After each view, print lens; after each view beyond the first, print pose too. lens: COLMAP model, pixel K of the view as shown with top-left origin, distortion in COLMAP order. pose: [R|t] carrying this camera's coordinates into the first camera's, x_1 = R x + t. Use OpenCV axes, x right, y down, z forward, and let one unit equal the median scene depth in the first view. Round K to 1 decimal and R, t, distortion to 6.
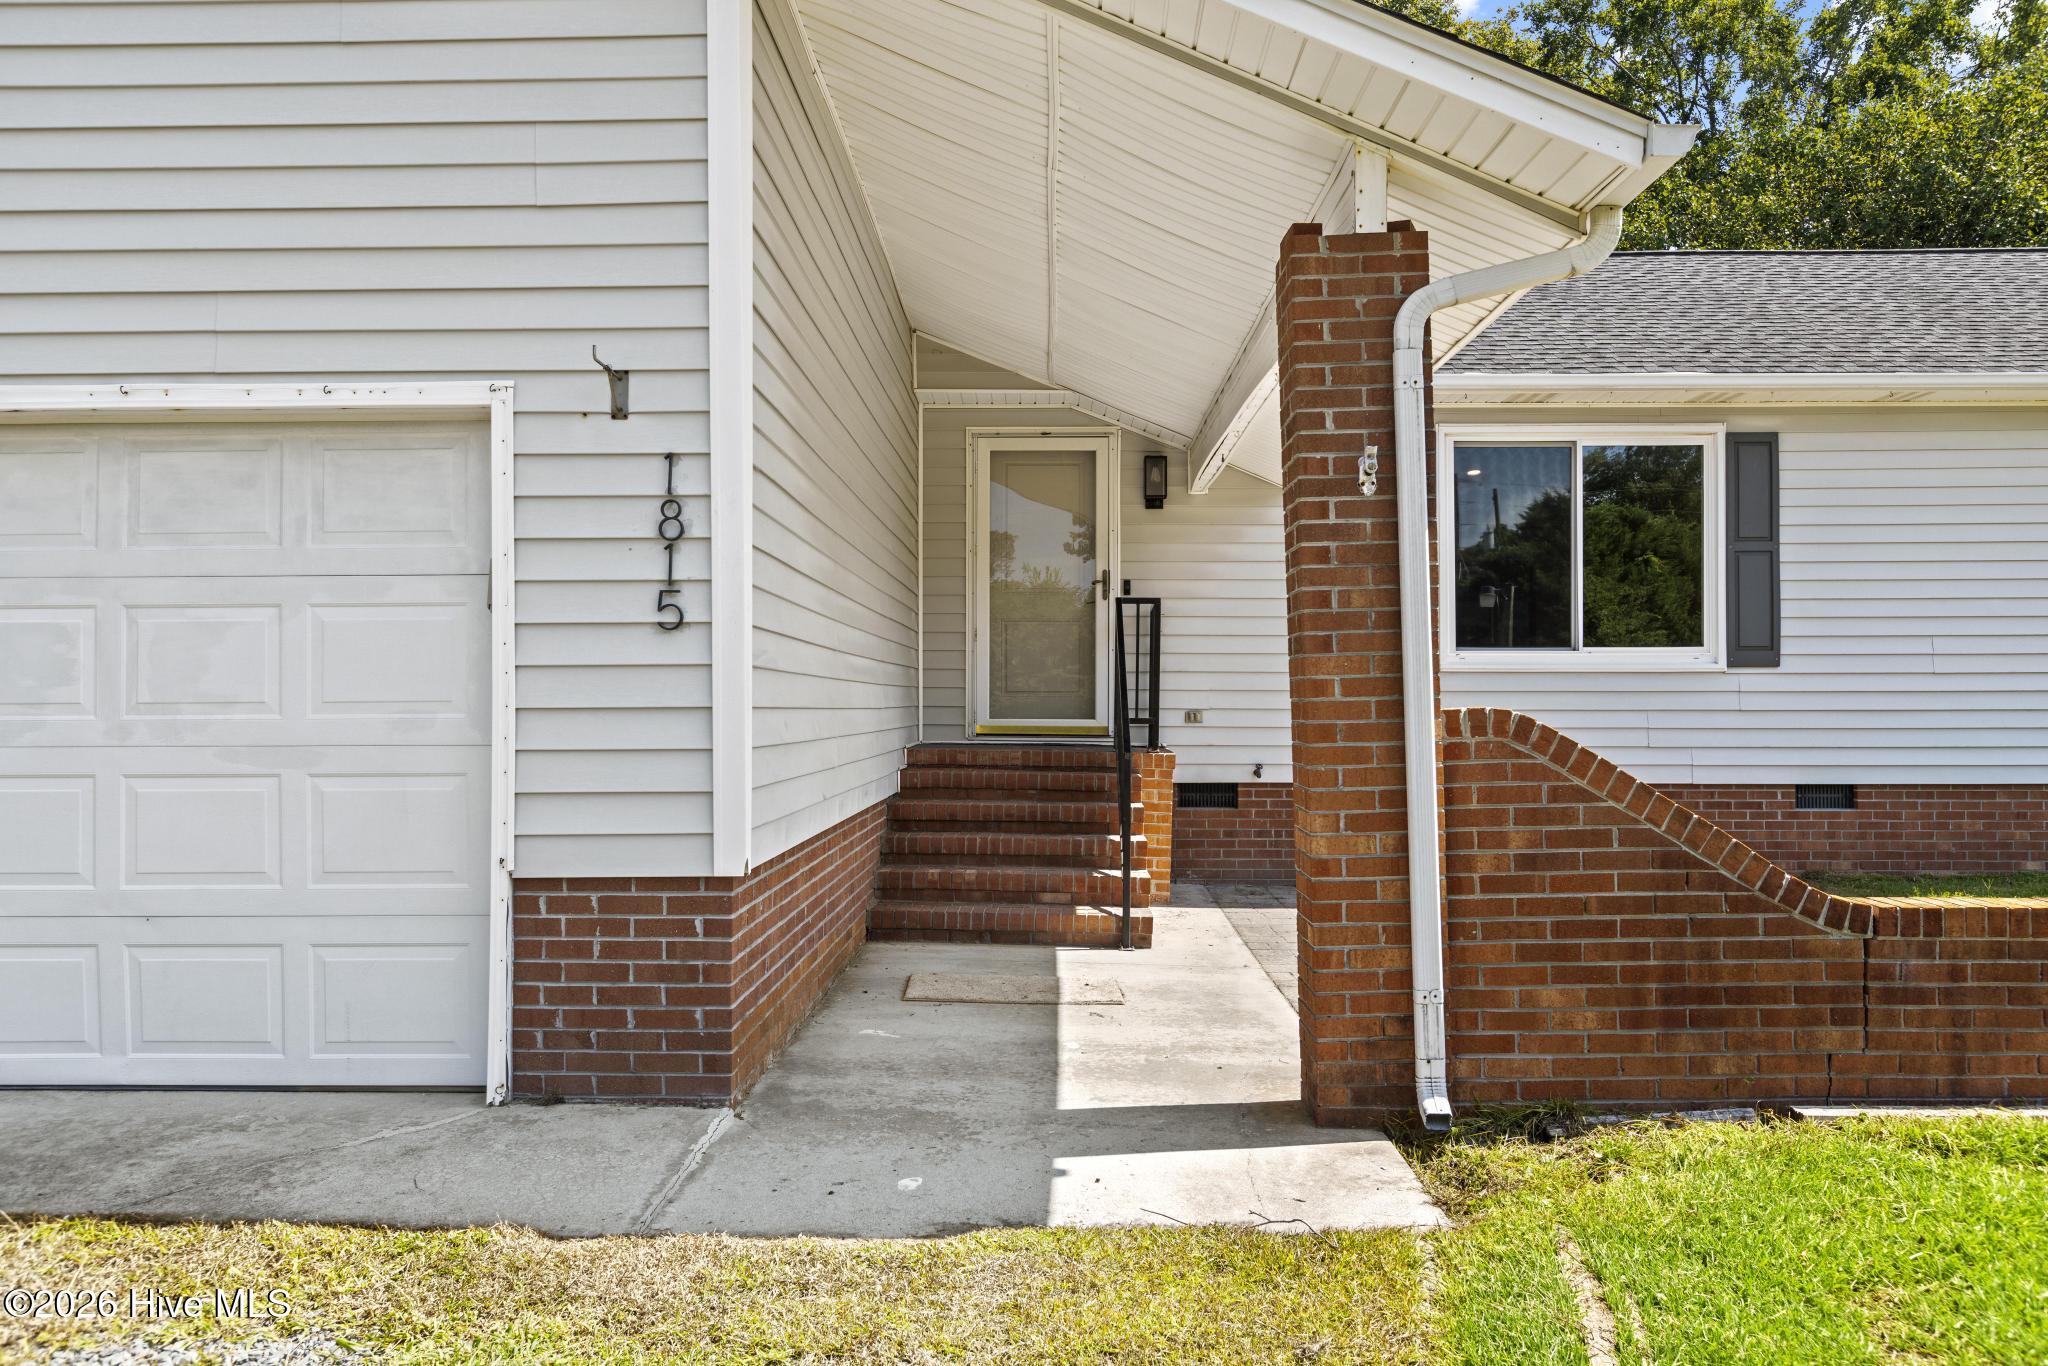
lens RADIAL K [[1082.5, 0, 1024.0], [0, 1082.5, 683.0], [0, 0, 1]] dist [0.001639, -0.000254]
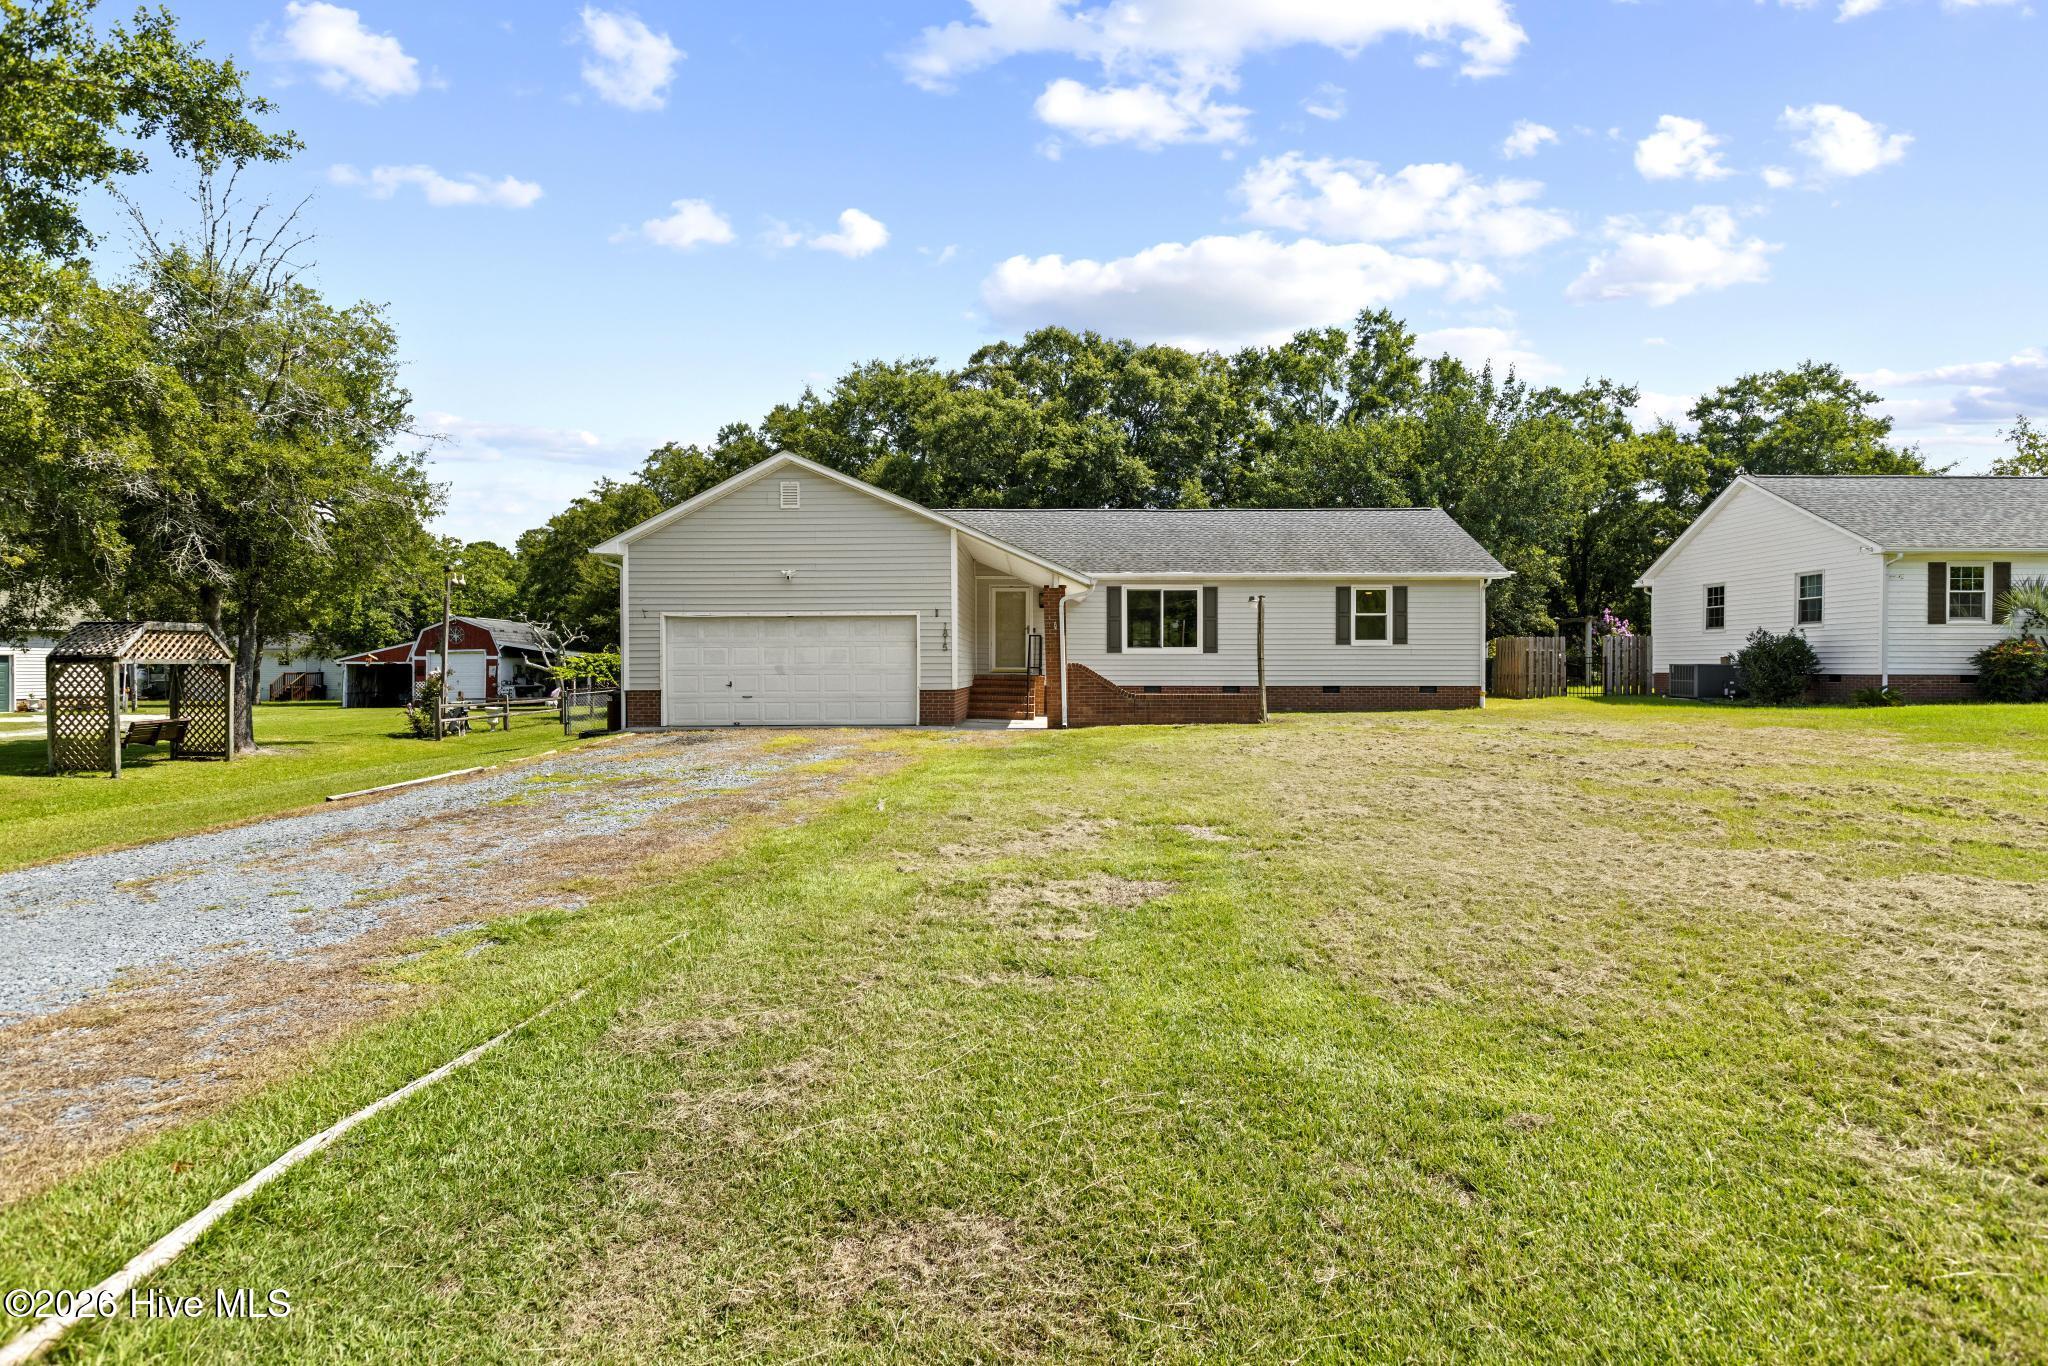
lens RADIAL K [[1094.4, 0, 1024.0], [0, 1094.4, 683.0], [0, 0, 1]] dist [-0.002891, -0.000179]
pose [[0.999985, 0.001011, -0.005367, 0.081144], [-0.000827, 0.999418, 0.034116, -0.038259], [0.005399, -0.034111, 0.999403, -2.590502]]
